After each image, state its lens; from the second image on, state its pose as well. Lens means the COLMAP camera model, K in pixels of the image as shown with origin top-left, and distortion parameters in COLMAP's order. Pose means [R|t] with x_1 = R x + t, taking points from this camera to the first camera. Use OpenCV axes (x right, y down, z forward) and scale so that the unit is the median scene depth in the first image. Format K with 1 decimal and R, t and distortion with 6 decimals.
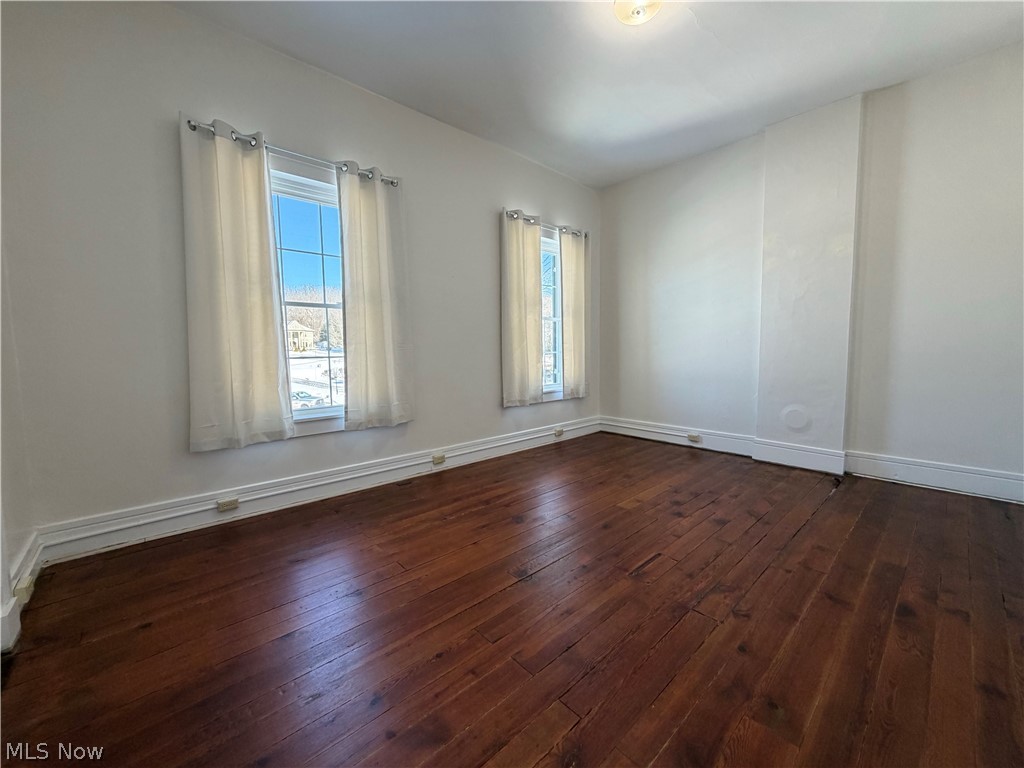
lens RADIAL K [[408.2, 0, 509.5], [0, 408.2, 382.8], [0, 0, 1]] dist [0.001652, 0.000053]
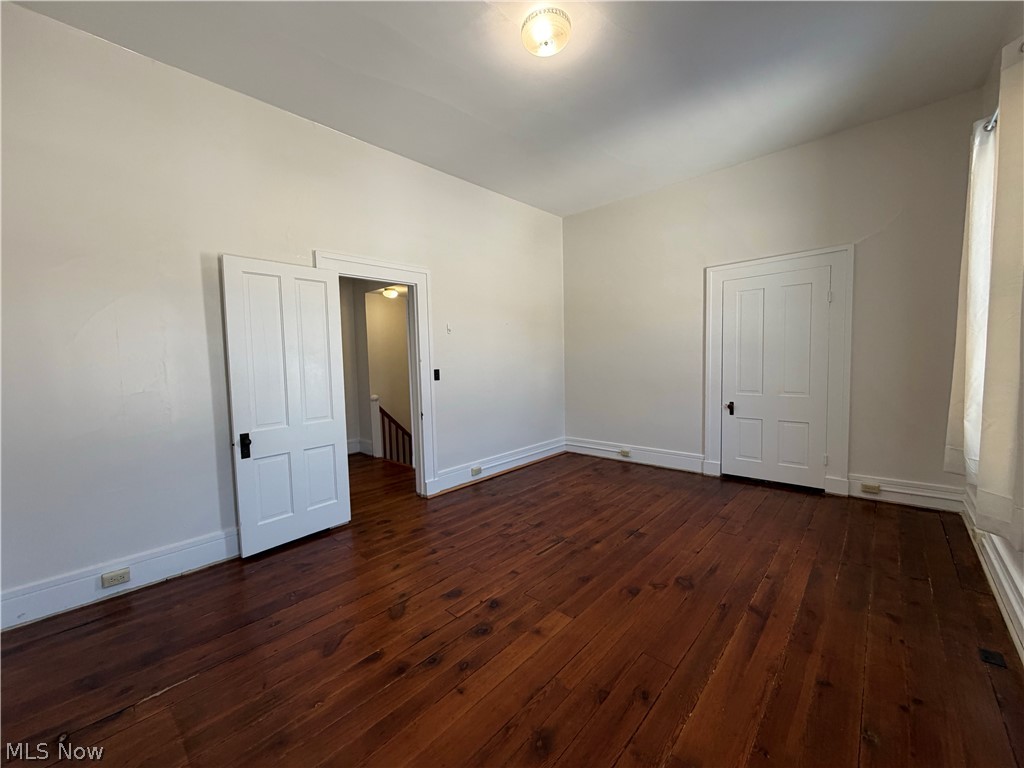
lens RADIAL K [[408.2, 0, 509.5], [0, 408.2, 382.8], [0, 0, 1]] dist [0.001652, 0.000053]
pose [[-0.995297, 0.043738, -0.086439, 0.361192], [0.030150, 0.987817, 0.152673, -0.179966], [0.092063, 0.149348, -0.984489, 1.419833]]
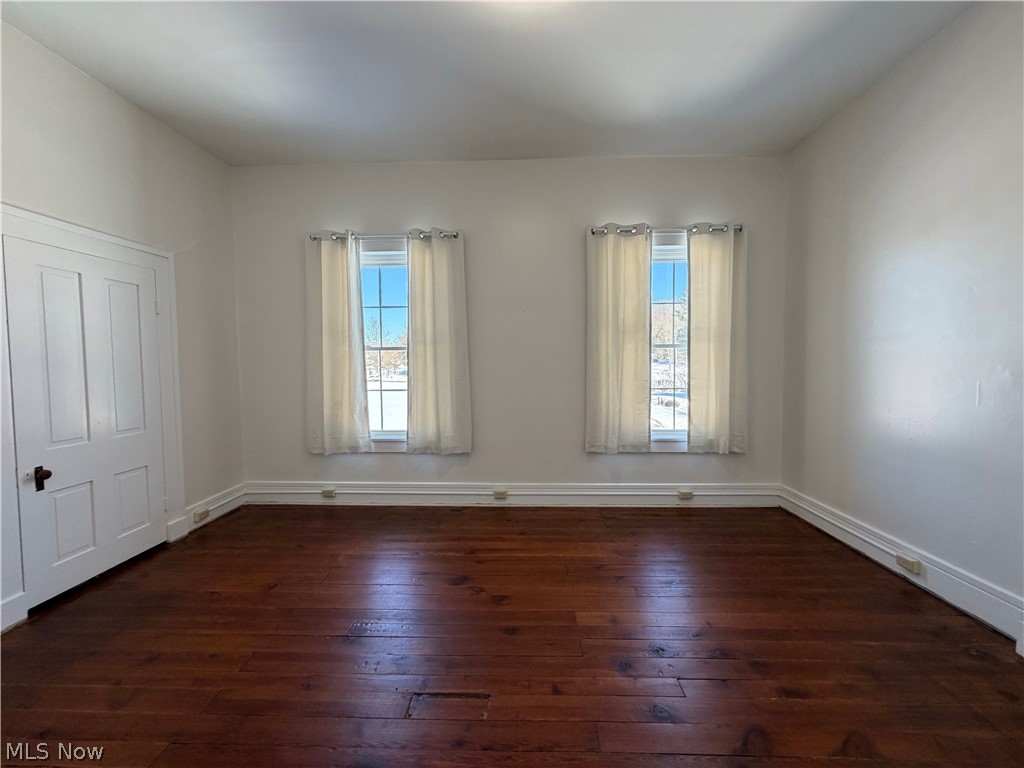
lens RADIAL K [[408.2, 0, 509.5], [0, 408.2, 382.8], [0, 0, 1]] dist [0.001652, 0.000053]
pose [[0.716028, 0.038586, -0.697004, 0.595402], [-0.059597, 0.998205, -0.005963, -0.091496], [0.695523, 0.045809, 0.717042, 0.322358]]
